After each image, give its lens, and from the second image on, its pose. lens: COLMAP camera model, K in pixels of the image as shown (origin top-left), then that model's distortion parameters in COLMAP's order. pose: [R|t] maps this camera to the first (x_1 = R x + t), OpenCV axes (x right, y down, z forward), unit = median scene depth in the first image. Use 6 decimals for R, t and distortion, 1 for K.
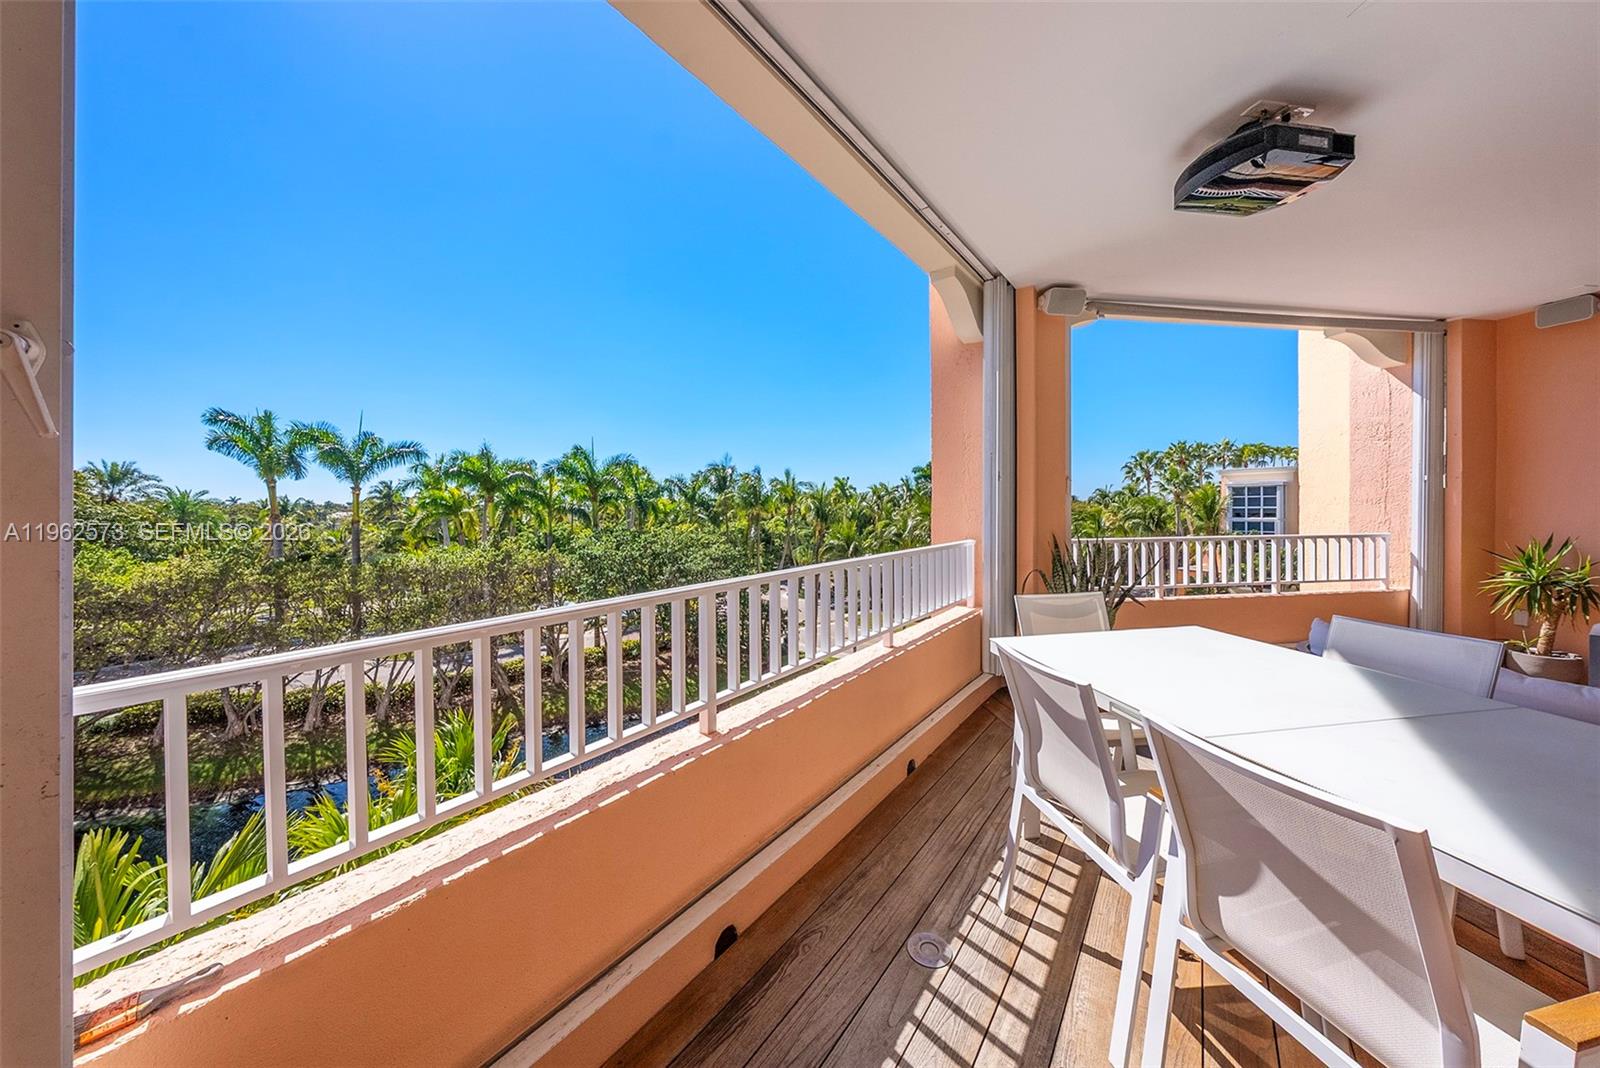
lens RADIAL K [[547.0, 0, 791.7], [0, 547.0, 518.2], [0, 0, 1]] dist [-0.000036, 0.000048]
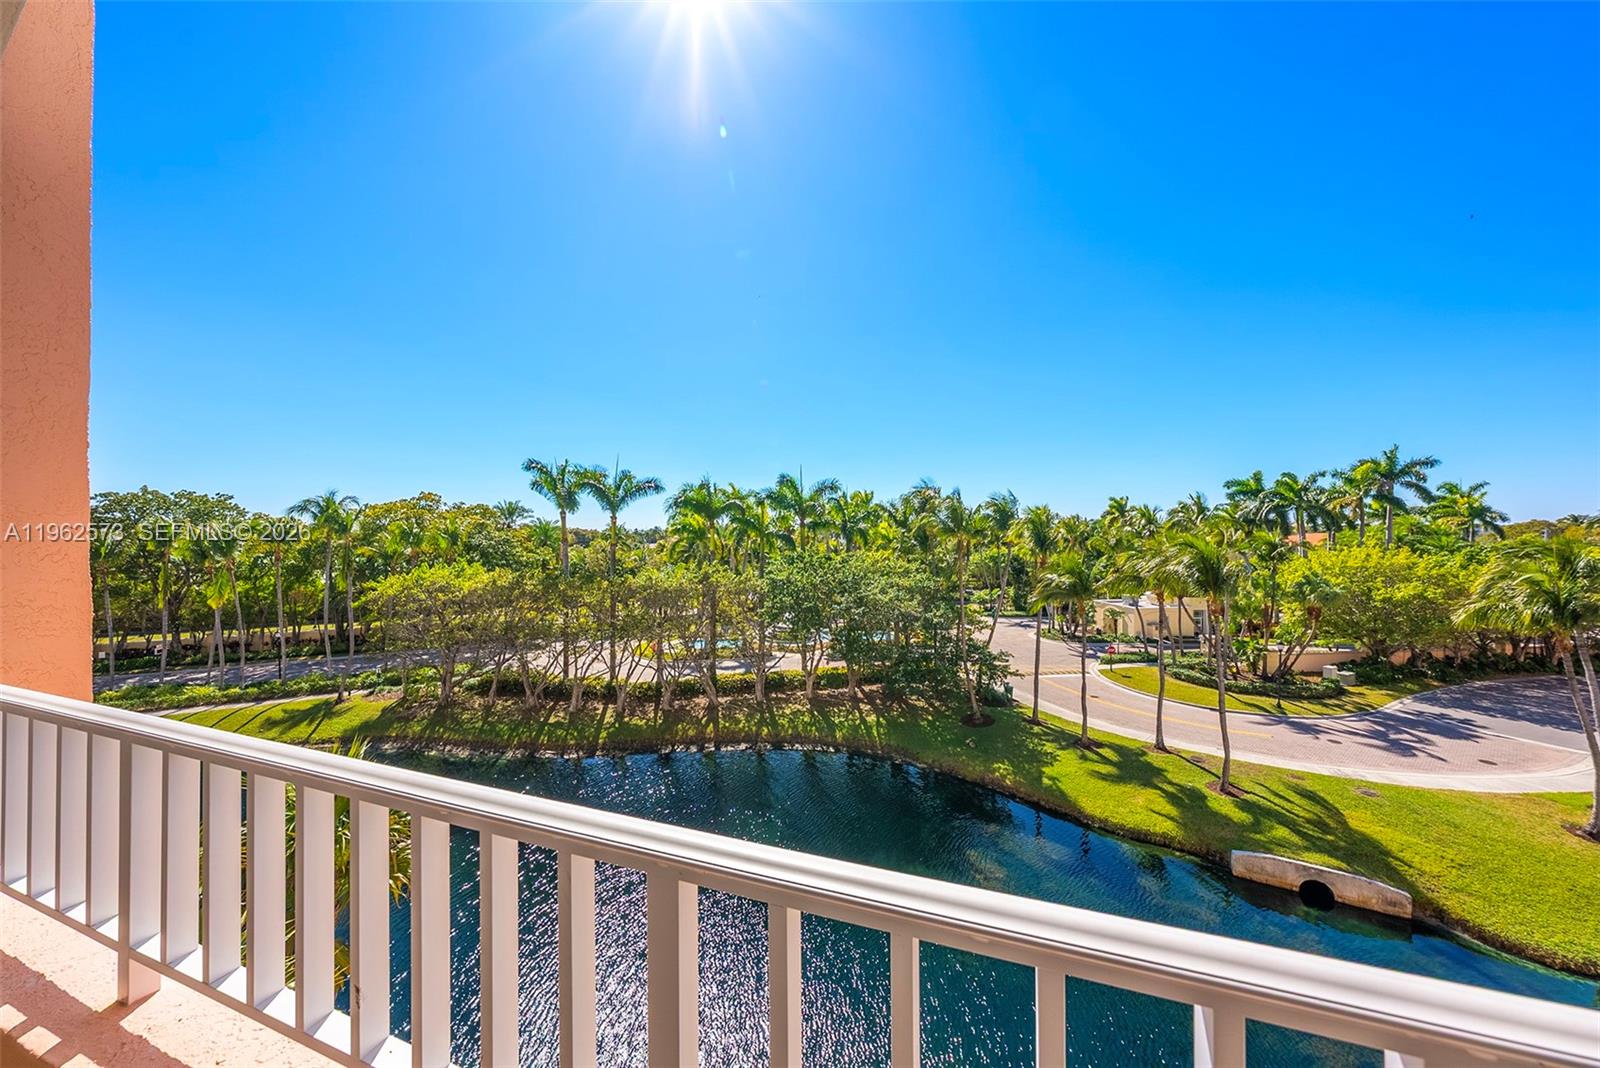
lens RADIAL K [[541.4, 0, 800.0], [0, 541.4, 534.0], [0, 0, 1]] dist [-0.000684, -0.000063]
pose [[0.880883, 0.002926, -0.473325, 0.126859], [-0.010757, 0.999846, -0.013838, -0.004454], [0.473212, 0.017281, 0.880779, 0.112394]]
